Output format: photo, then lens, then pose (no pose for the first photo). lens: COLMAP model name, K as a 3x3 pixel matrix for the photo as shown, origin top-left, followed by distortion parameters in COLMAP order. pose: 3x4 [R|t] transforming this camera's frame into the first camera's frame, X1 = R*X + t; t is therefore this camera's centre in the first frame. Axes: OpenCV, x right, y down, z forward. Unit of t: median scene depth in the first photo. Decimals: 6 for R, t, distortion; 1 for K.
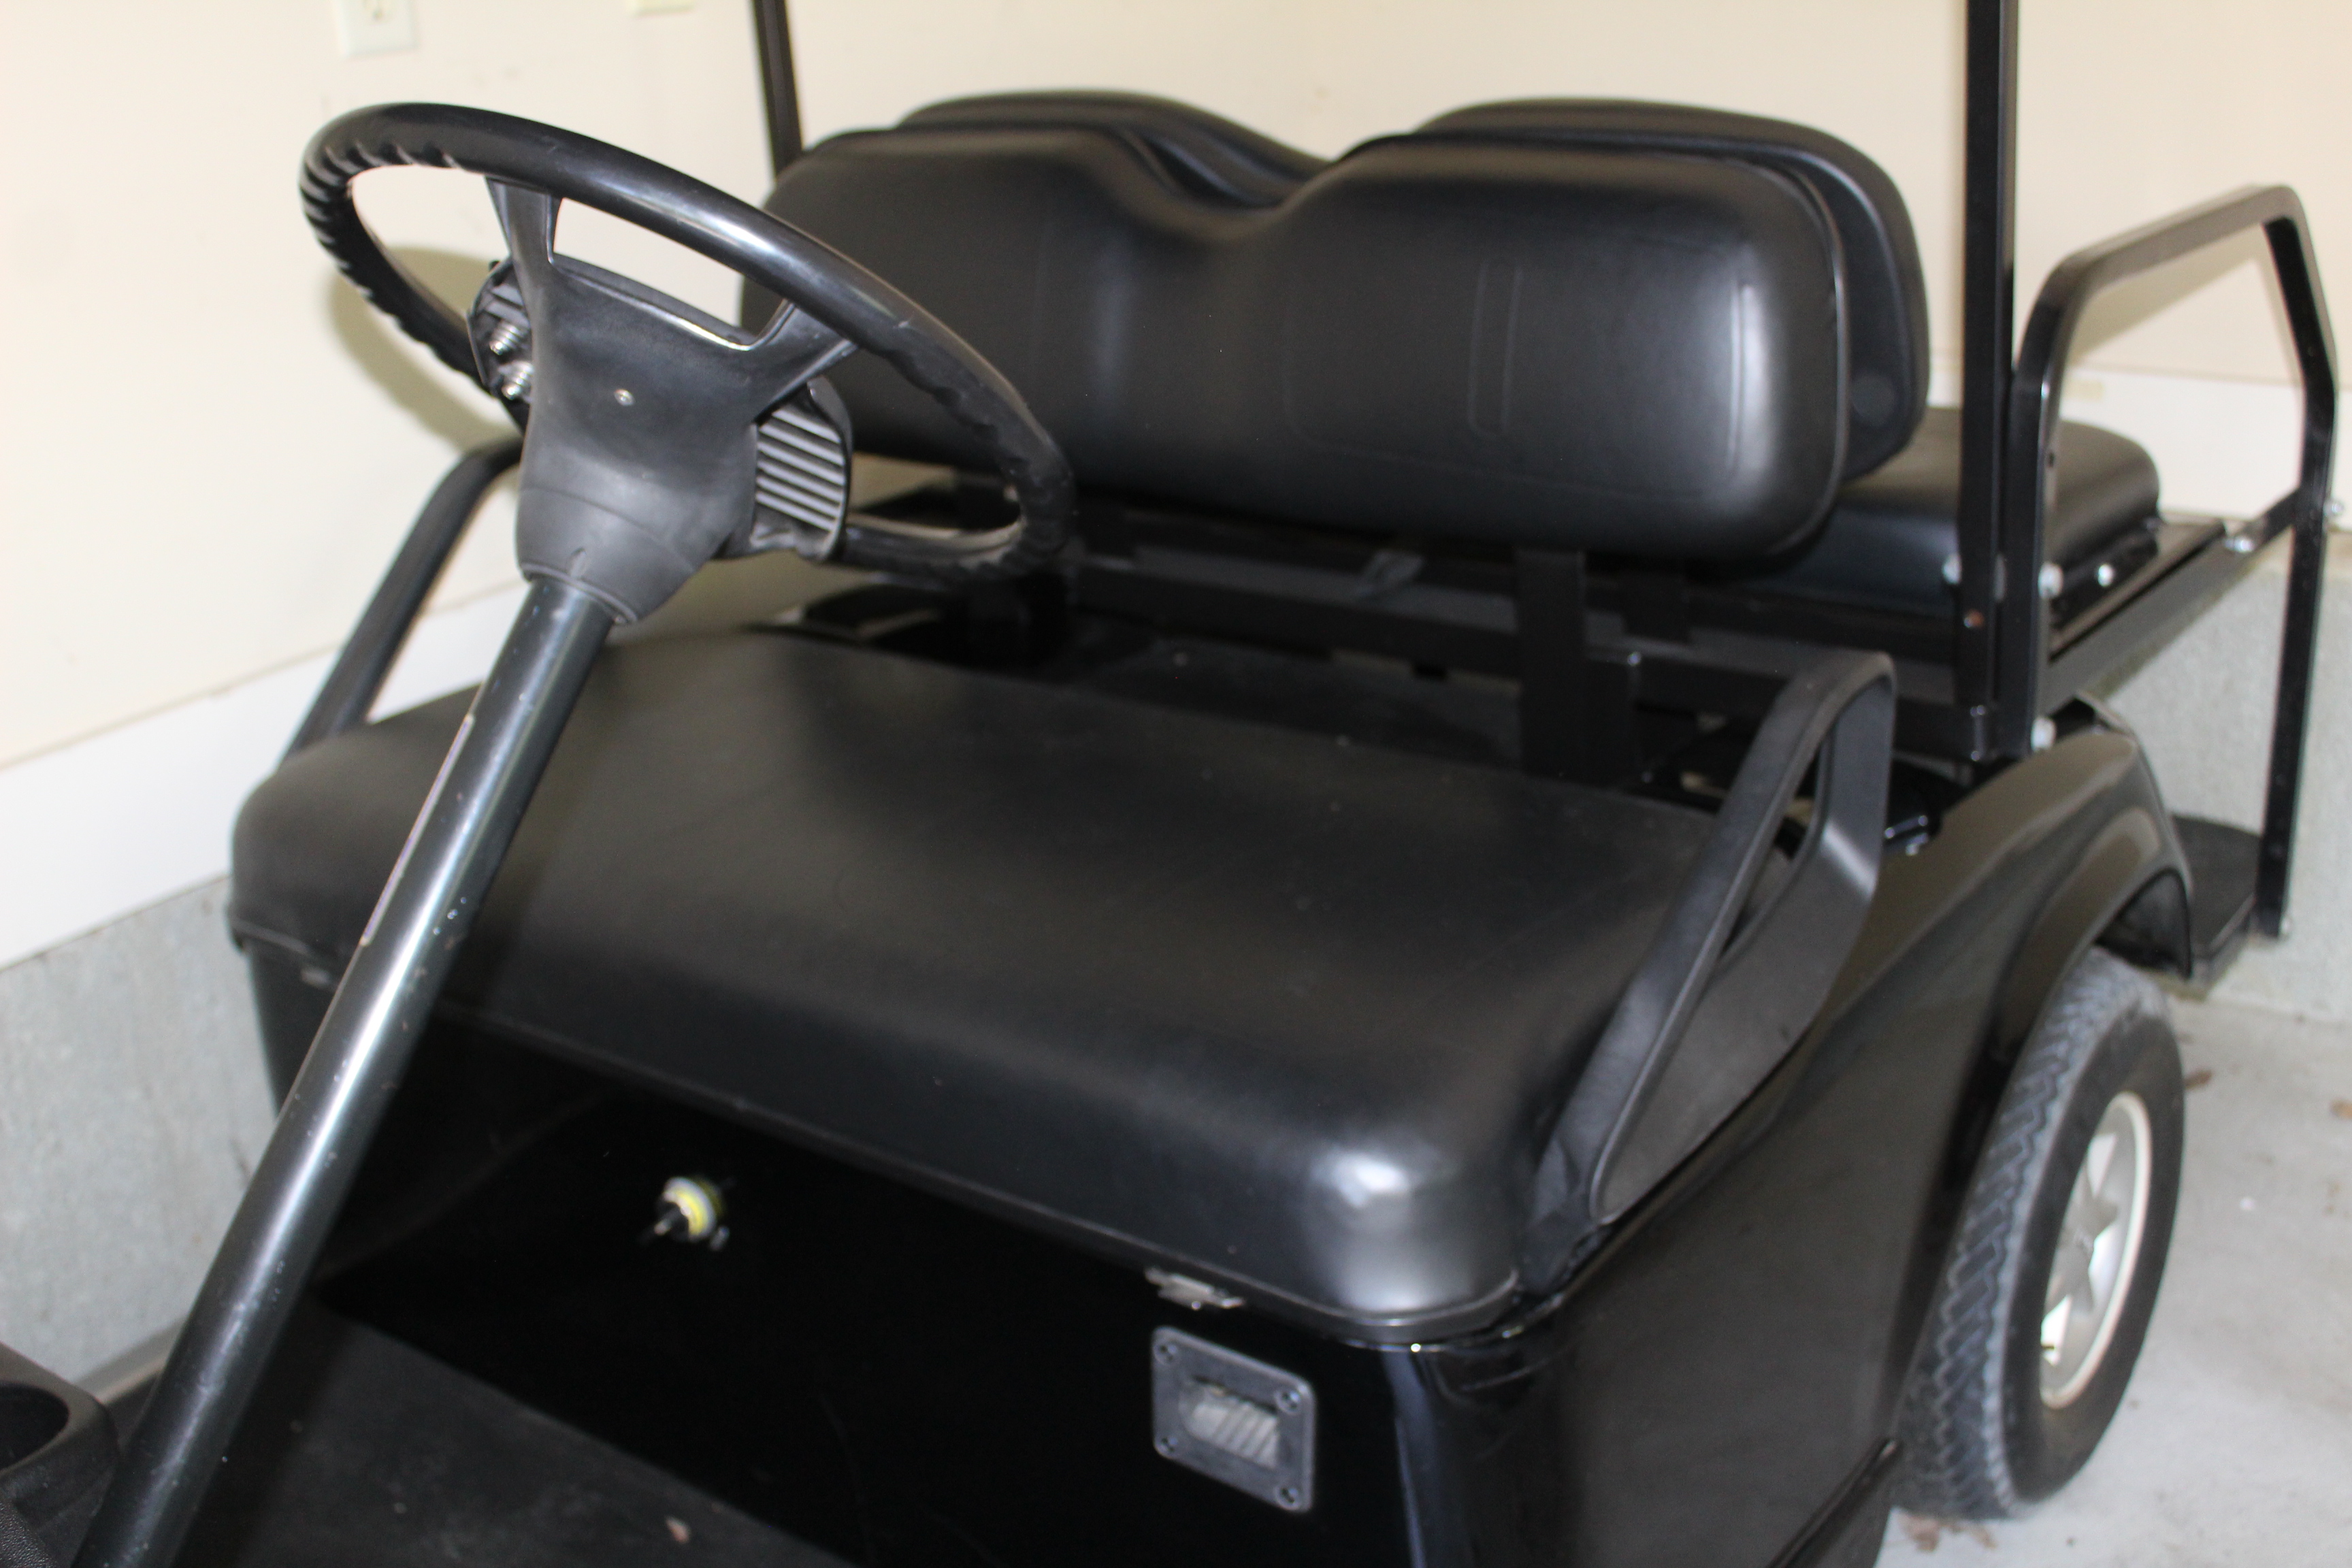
lens RADIAL K [[2121.3, 0, 1176.0], [0, 2121.3, 784.0], [0, 0, 1]] dist [-0.012789, -0.005452]
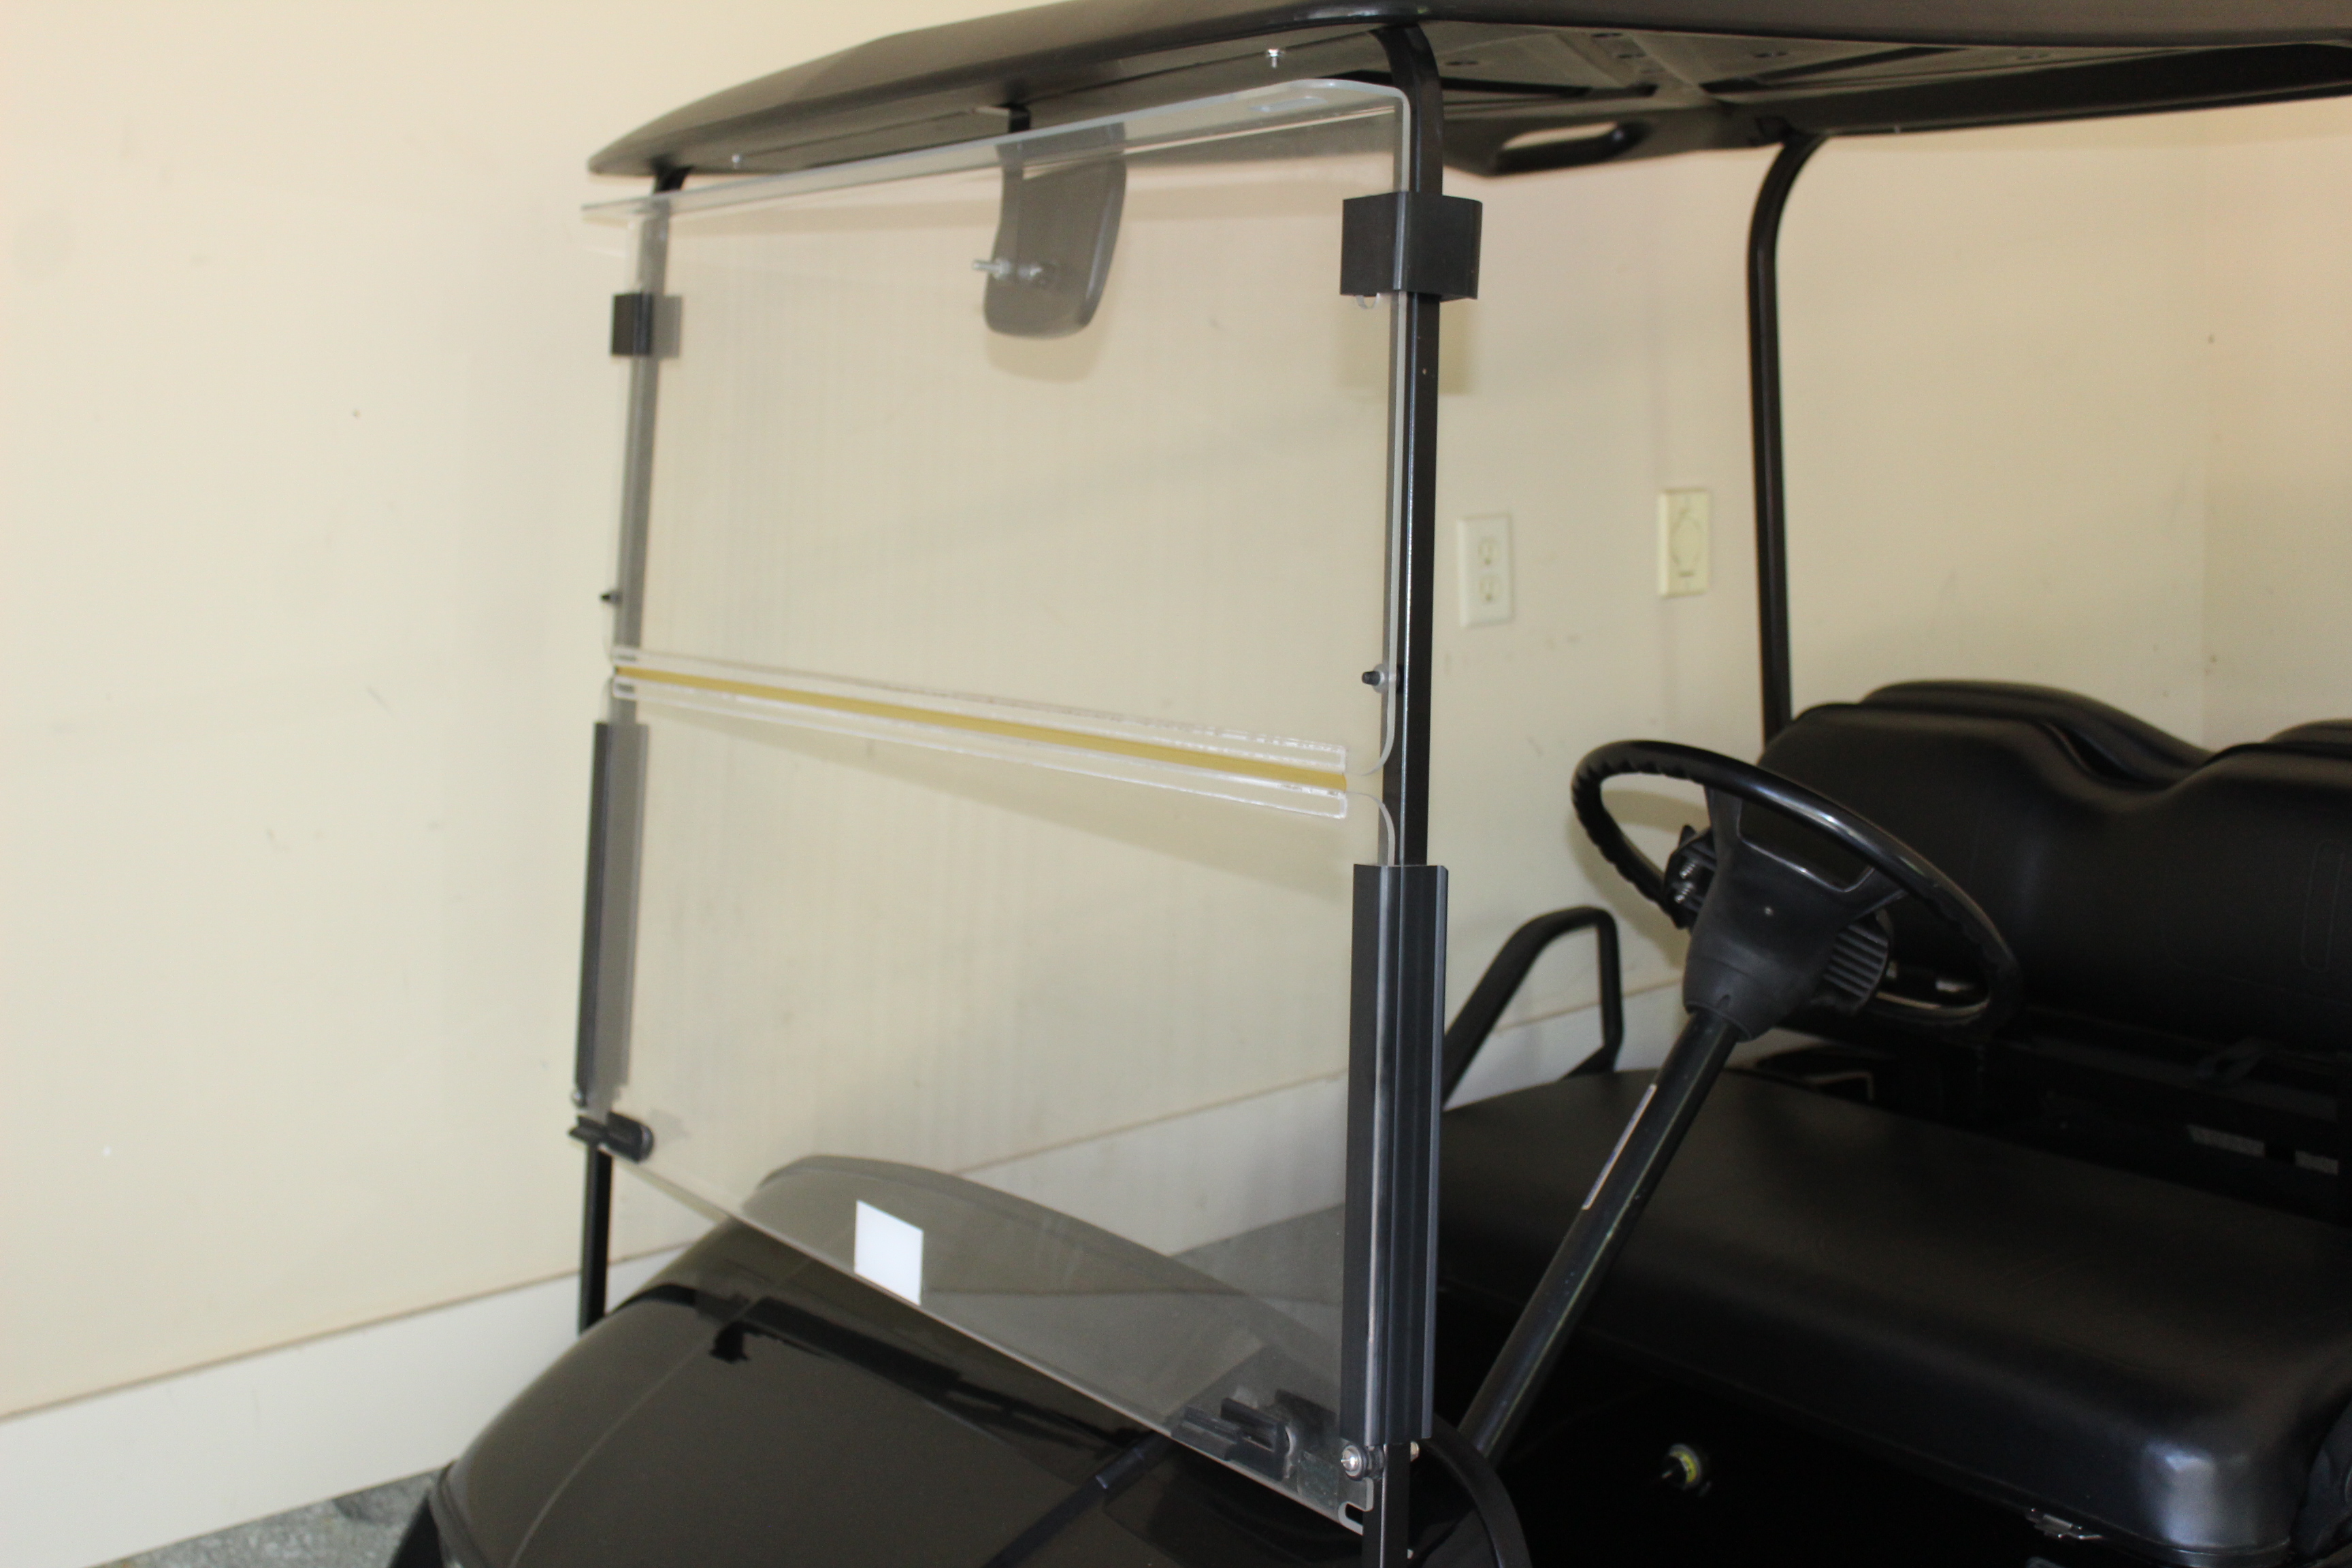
lens RADIAL K [[2486.4, 0, 1176.0], [0, 2486.4, 784.0], [0, 0, 1]] dist [-0.009653, -0.254465]
pose [[0.942938, 0.059307, -0.327645, -0.043184], [-0.126414, 0.974099, -0.187487, 0.132224], [0.308039, 0.218208, 0.926012, -0.879759]]
